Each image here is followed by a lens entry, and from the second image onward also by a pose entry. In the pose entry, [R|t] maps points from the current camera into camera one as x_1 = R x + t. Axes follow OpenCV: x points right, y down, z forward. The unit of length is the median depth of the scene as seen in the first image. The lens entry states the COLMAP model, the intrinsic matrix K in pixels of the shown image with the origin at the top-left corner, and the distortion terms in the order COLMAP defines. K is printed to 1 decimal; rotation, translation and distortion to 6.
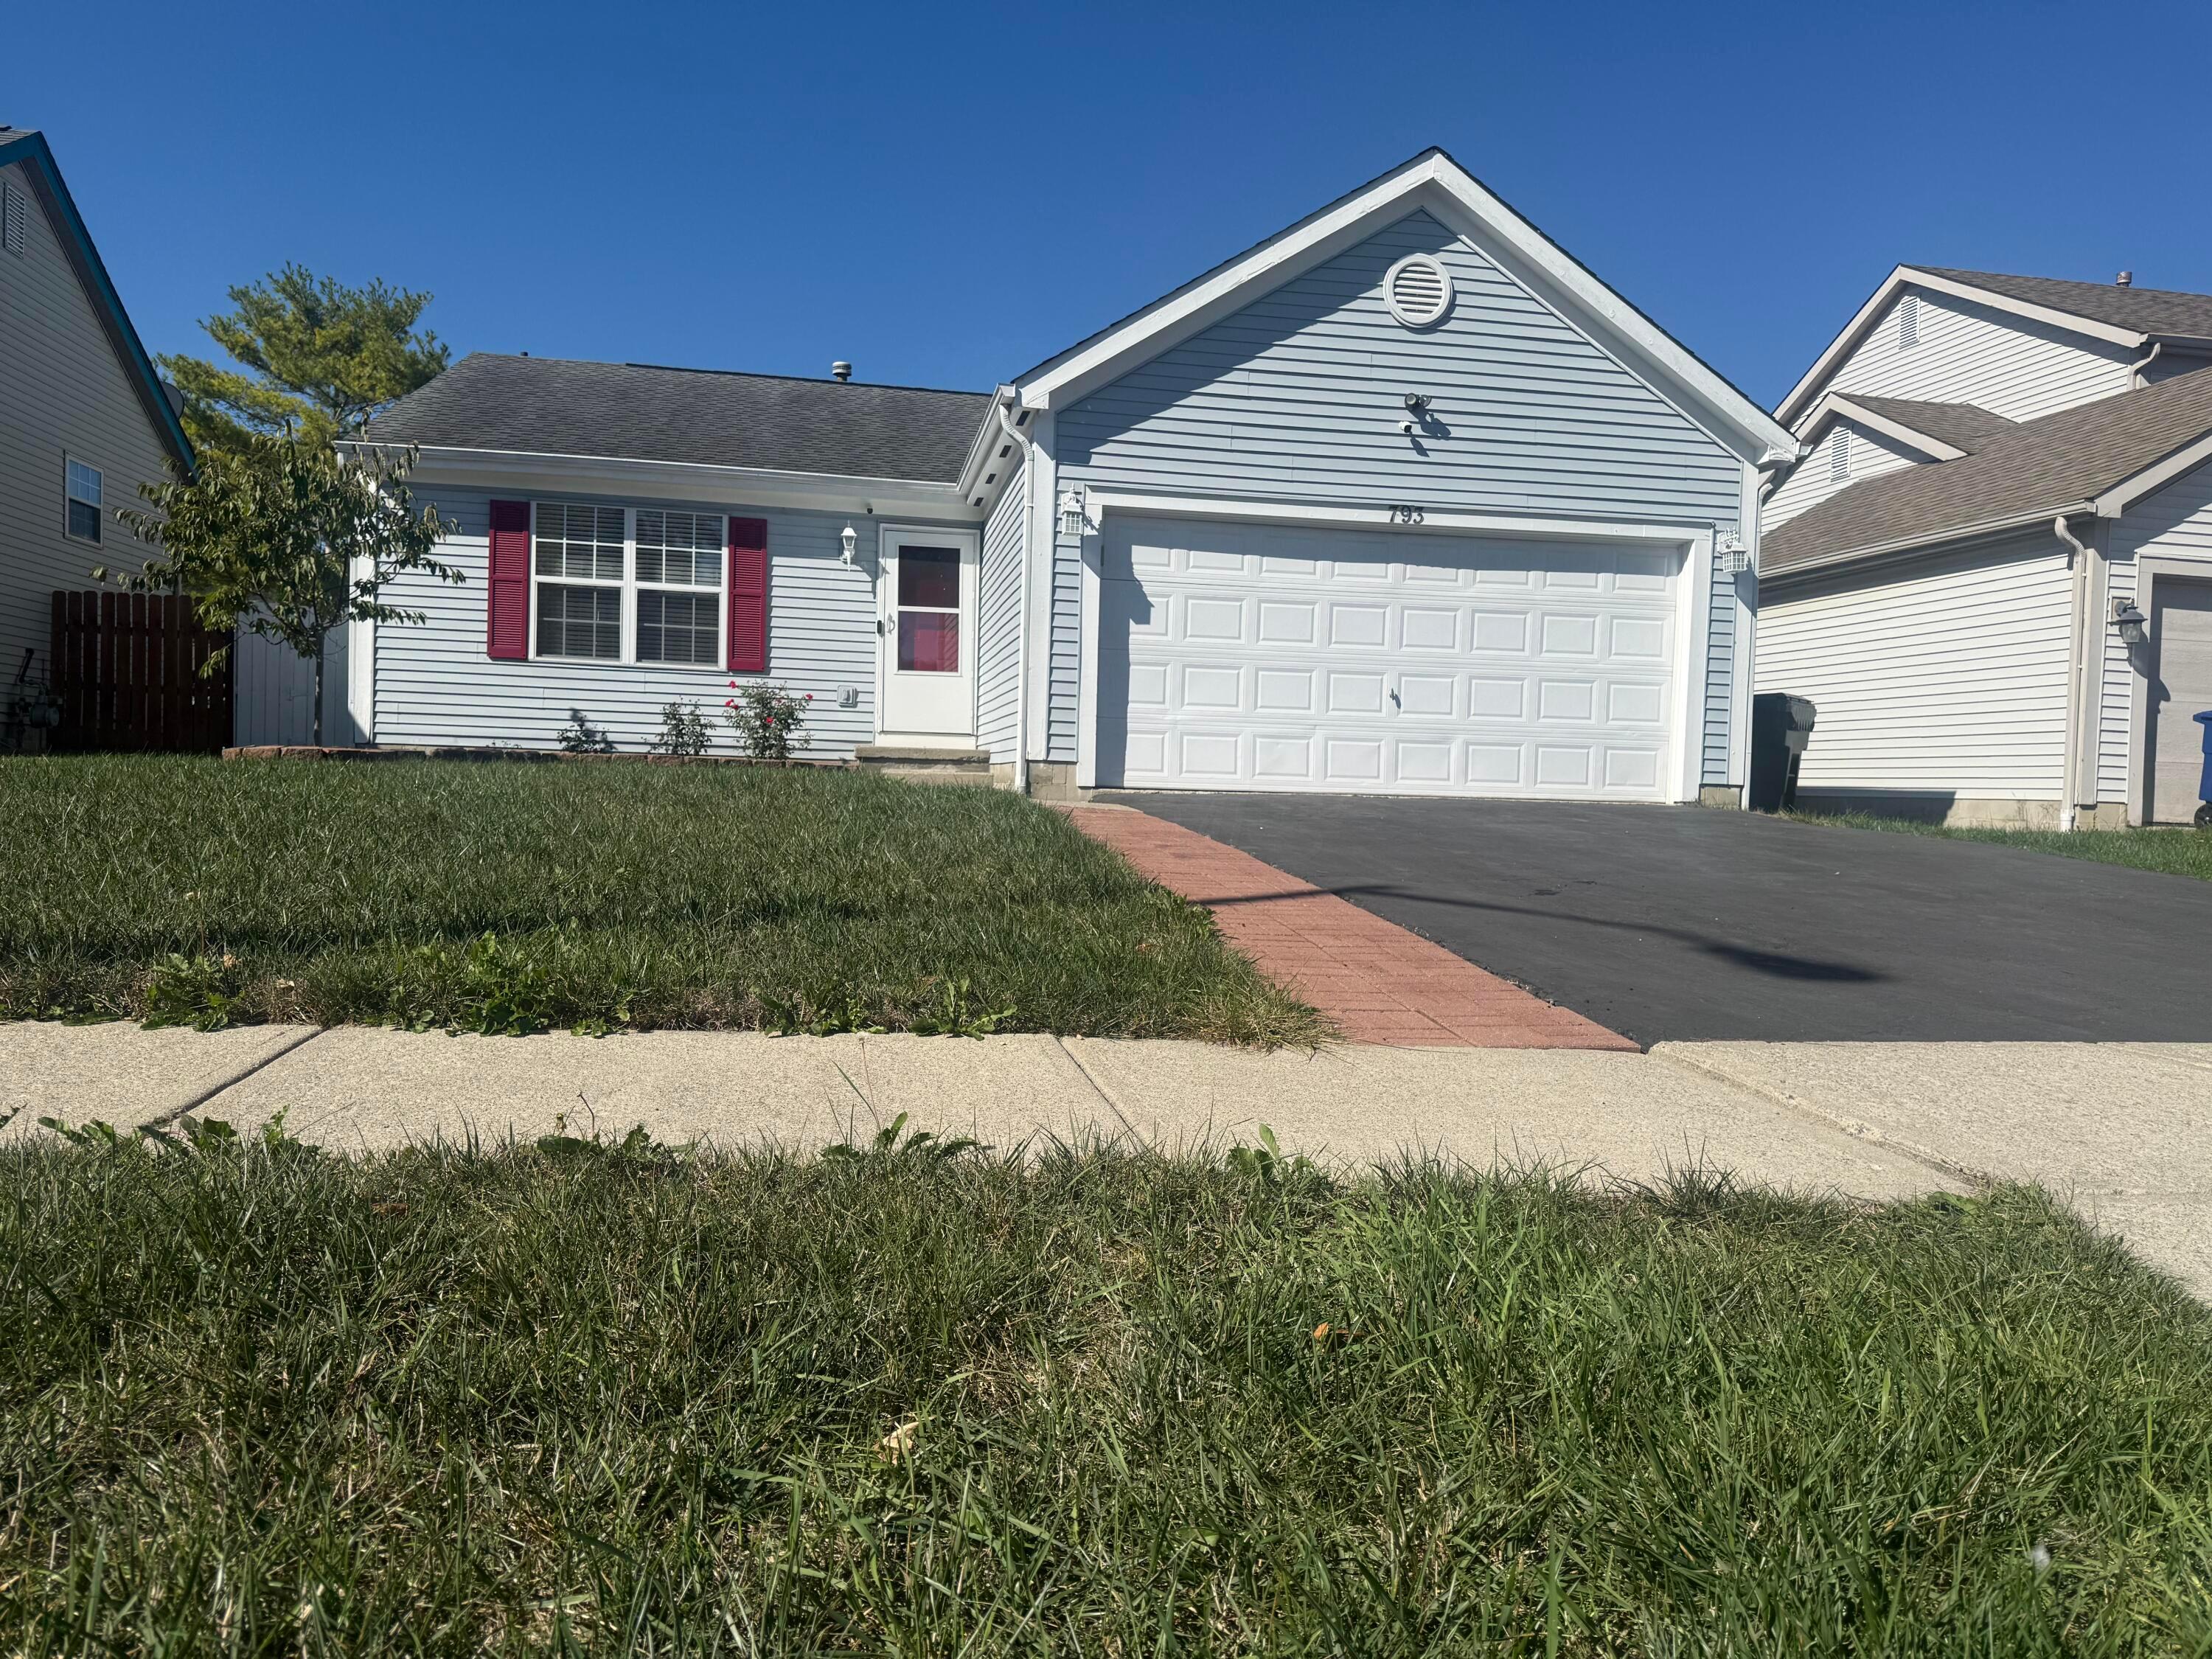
lens RADIAL K [[1549.1, 0, 1098.6], [0, 1549.1, 840.7], [0, 0, 1]] dist [0.175808, -0.289426]
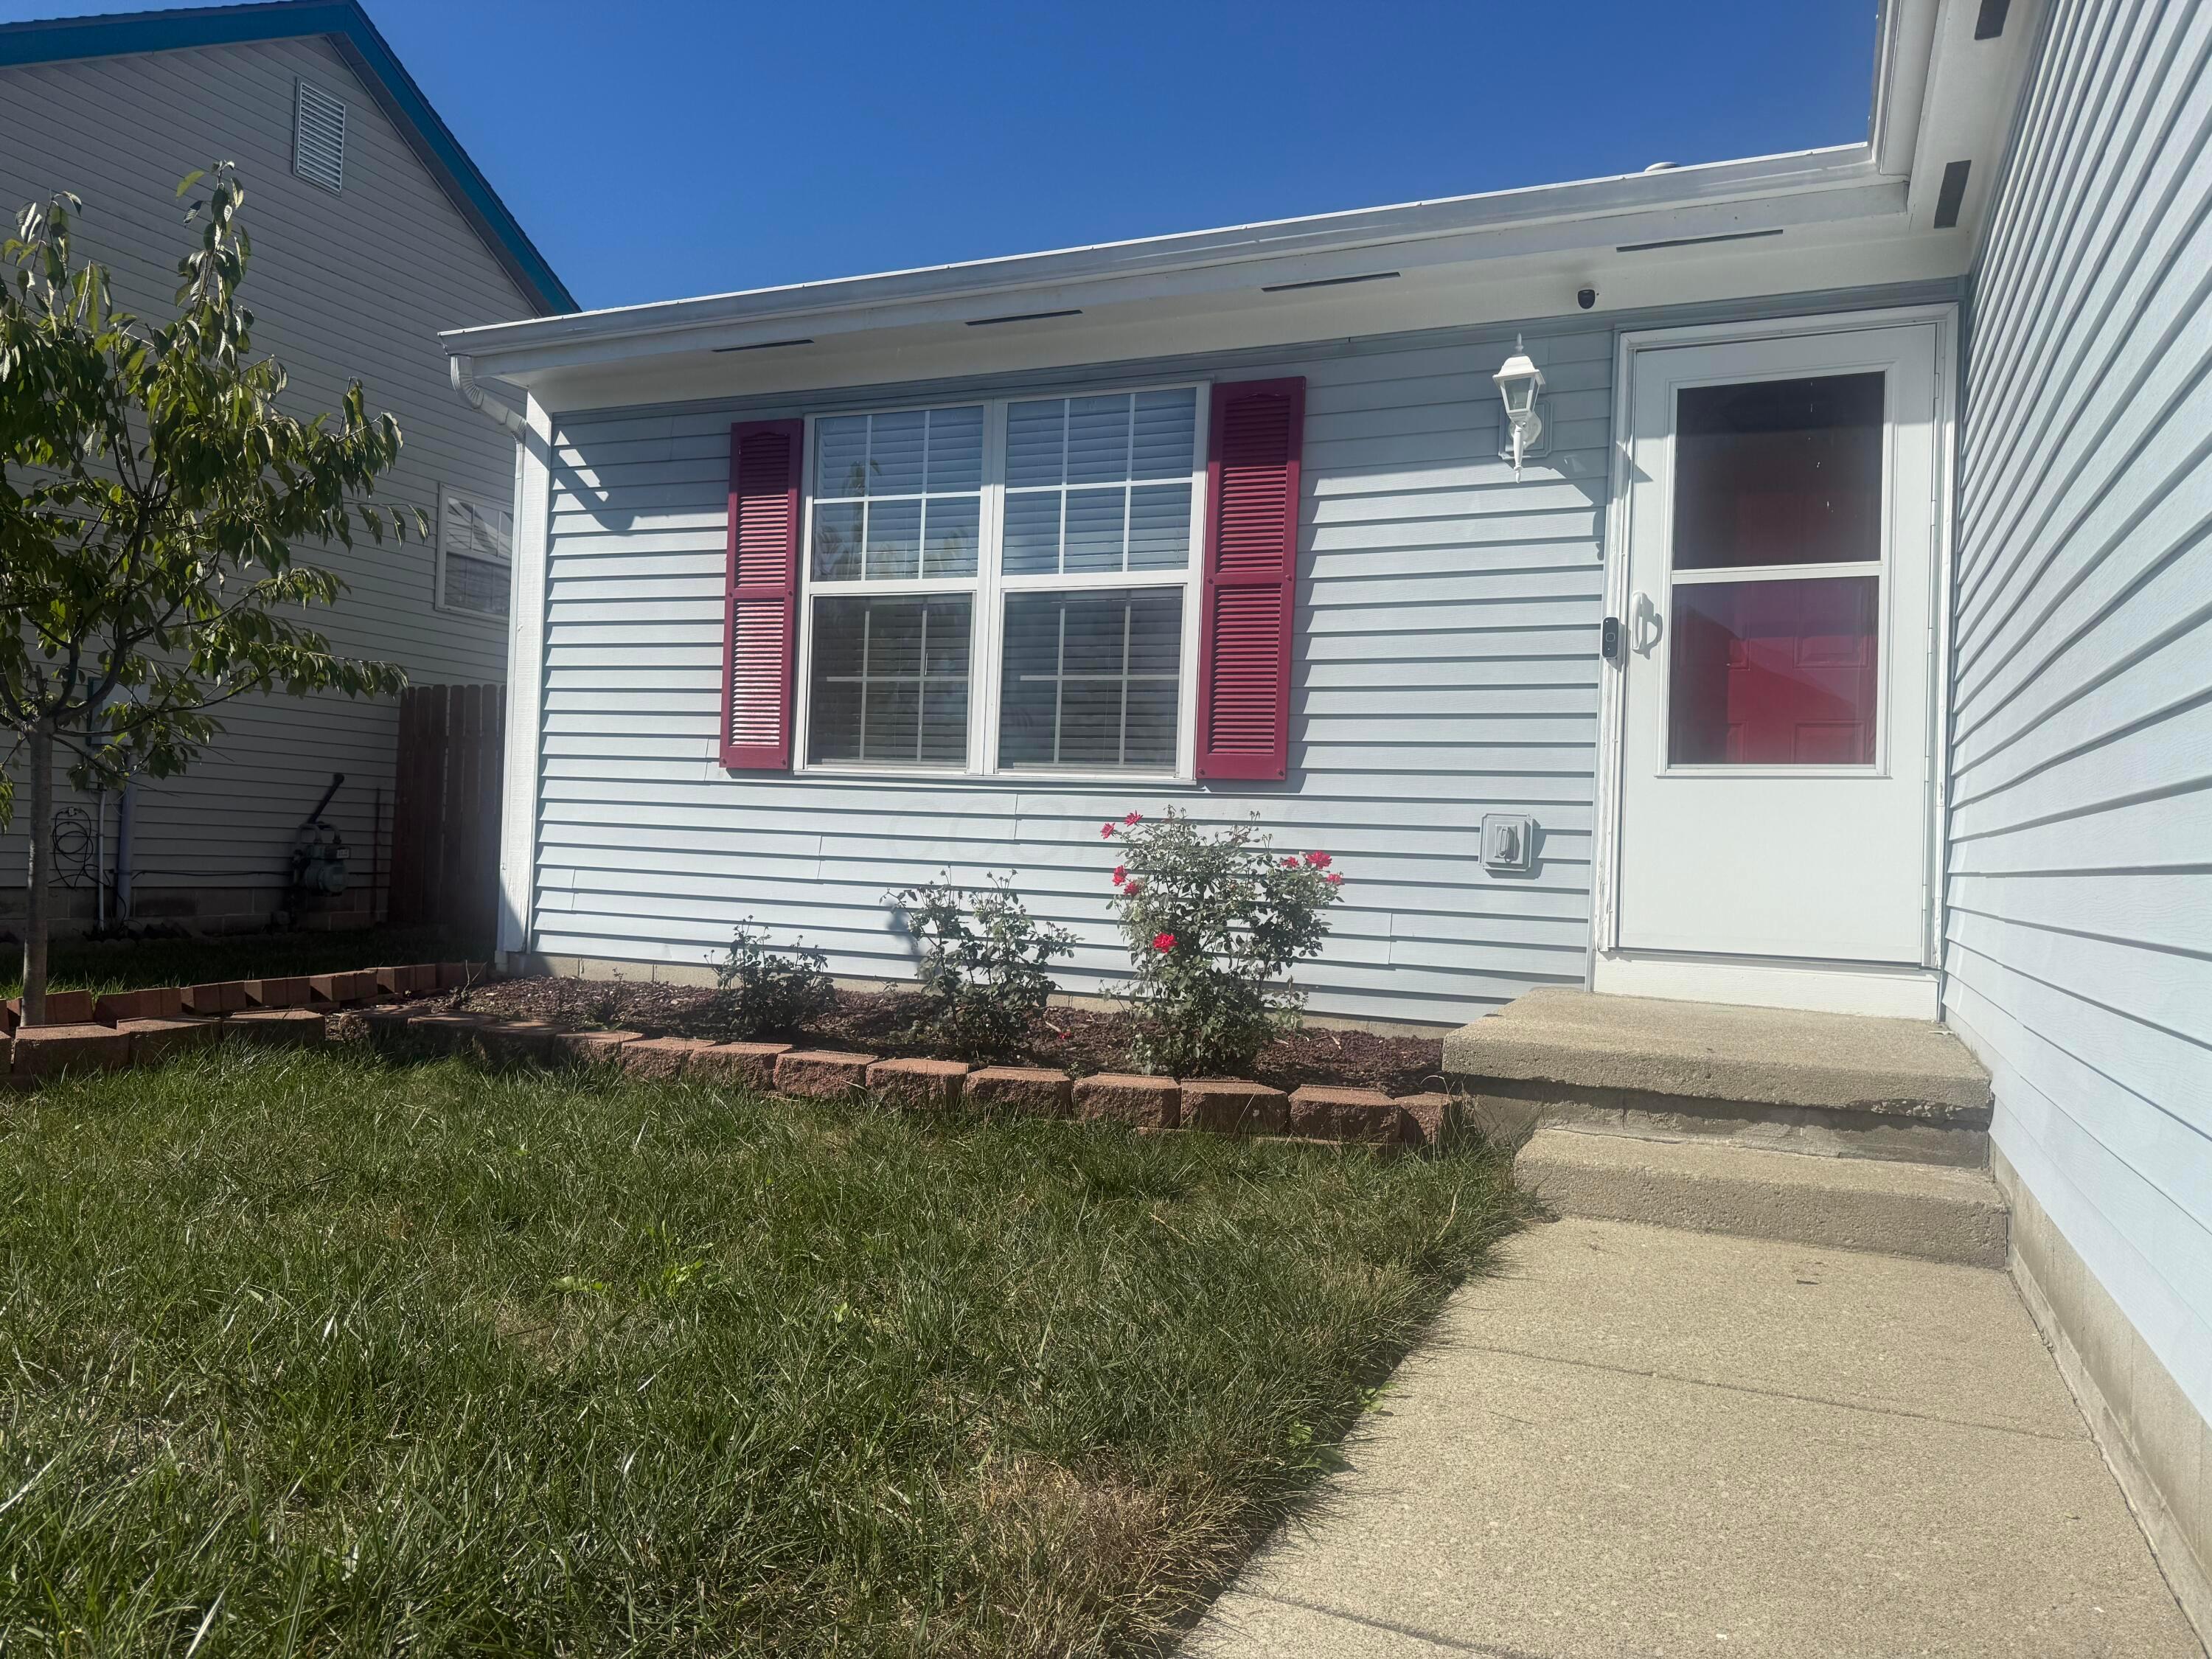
lens RADIAL K [[1549.1, 0, 1098.6], [0, 1549.1, 840.7], [0, 0, 1]] dist [0.175808, -0.289426]
pose [[0.836816, -0.002213, -0.547480, -0.058813], [-0.030737, 0.998225, -0.051017, -0.091160], [0.546621, 0.059520, 0.835262, 0.823097]]
